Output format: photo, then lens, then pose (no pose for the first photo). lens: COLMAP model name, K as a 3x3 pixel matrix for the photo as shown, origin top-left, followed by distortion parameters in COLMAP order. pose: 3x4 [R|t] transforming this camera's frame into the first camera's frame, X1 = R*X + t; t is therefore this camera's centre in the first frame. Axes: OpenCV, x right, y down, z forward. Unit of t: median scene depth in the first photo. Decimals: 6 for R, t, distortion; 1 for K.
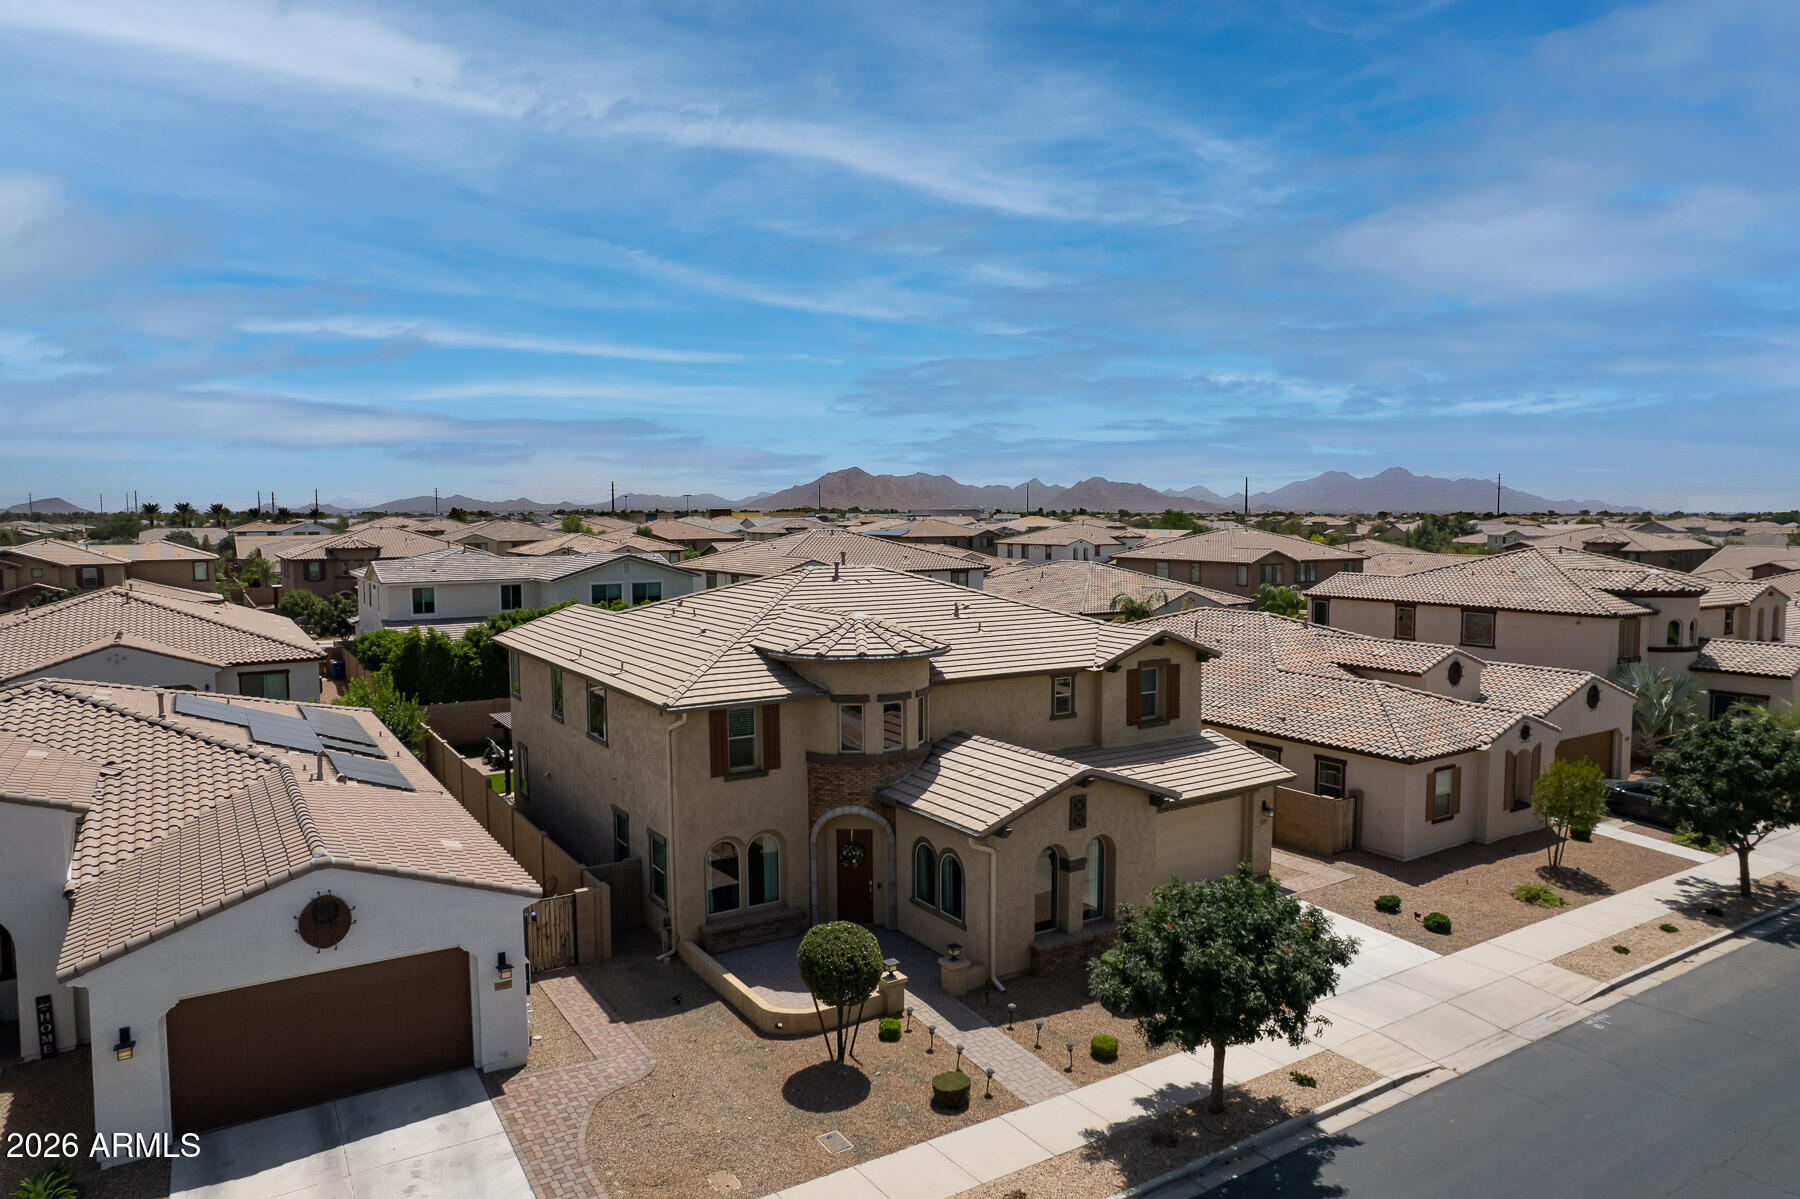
lens RADIAL K [[1153.8, 0, 900.0], [0, 1153.8, 599.5], [0, 0, 1]] dist [-0.071009, 0.064176]
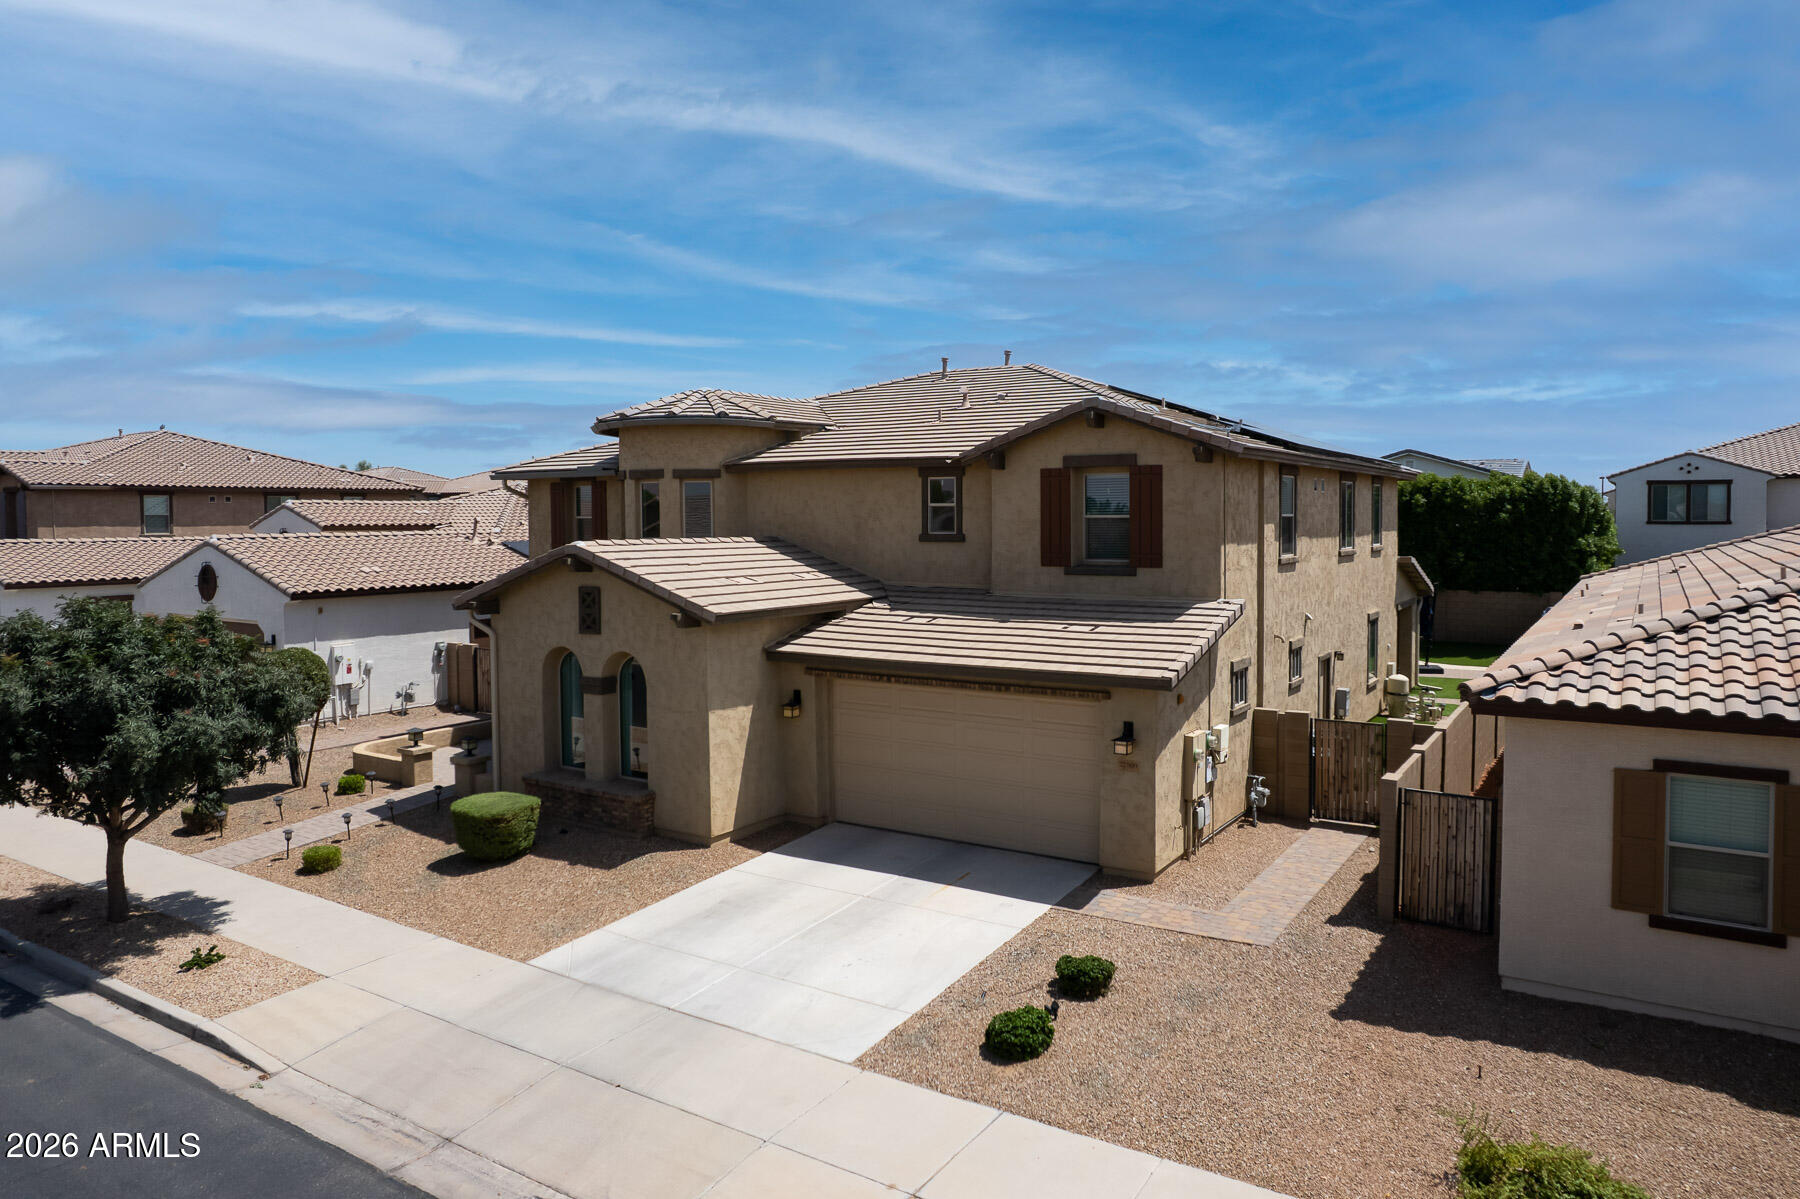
lens RADIAL K [[1160.2, 0, 906.6], [0, 1160.2, 572.3], [0, 0, 1]] dist [-0.023229, 0.002023]
pose [[0.430852, 0.047745, -0.901159, 0.720635], [-0.064547, 0.997672, 0.021998, 0.107674], [0.900111, 0.048689, 0.432931, 0.700189]]
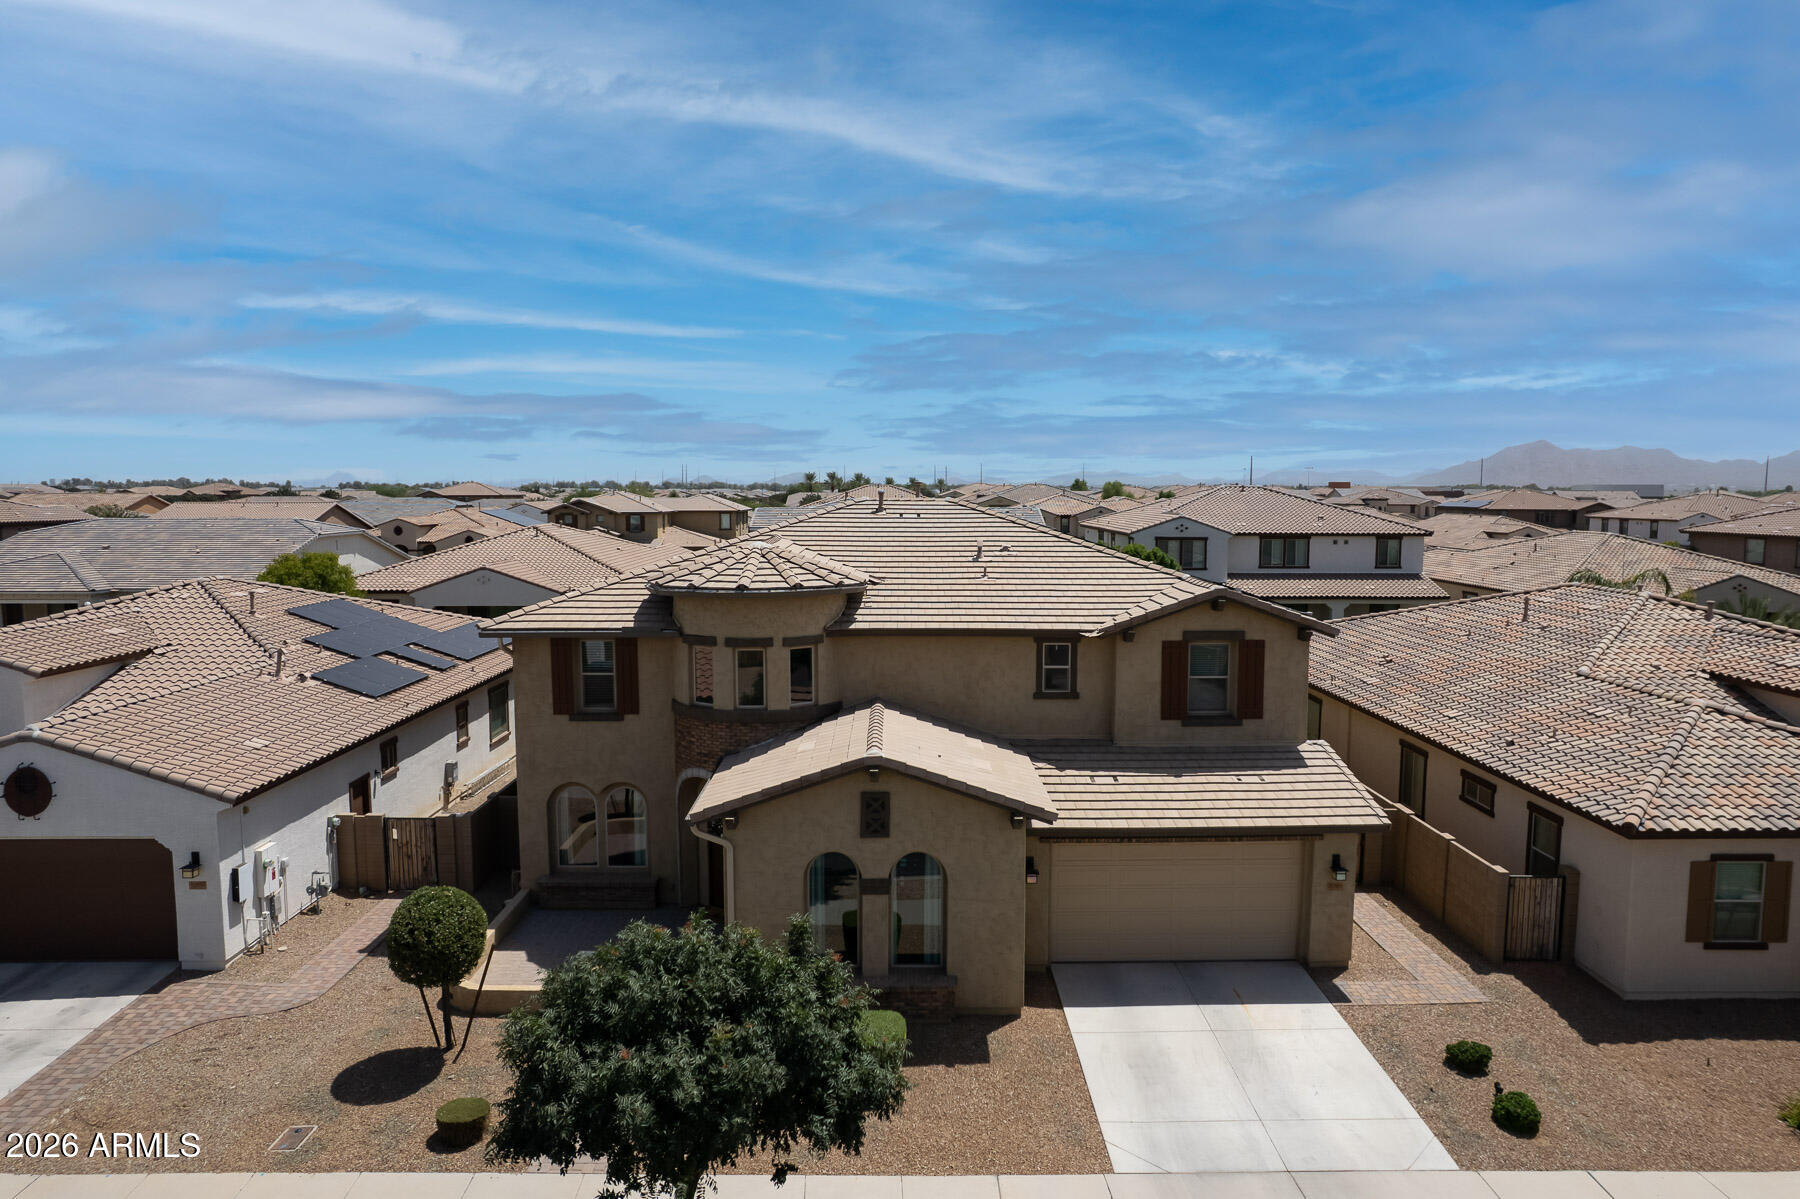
lens RADIAL K [[1153.8, 0, 900.0], [0, 1153.8, 599.5], [0, 0, 1]] dist [-0.071009, 0.064176]
pose [[0.851745, 0.056066, -0.520948, 0.438599], [-0.044943, 0.998412, 0.033970, 0.019122], [0.522025, -0.005521, 0.852912, 0.314329]]
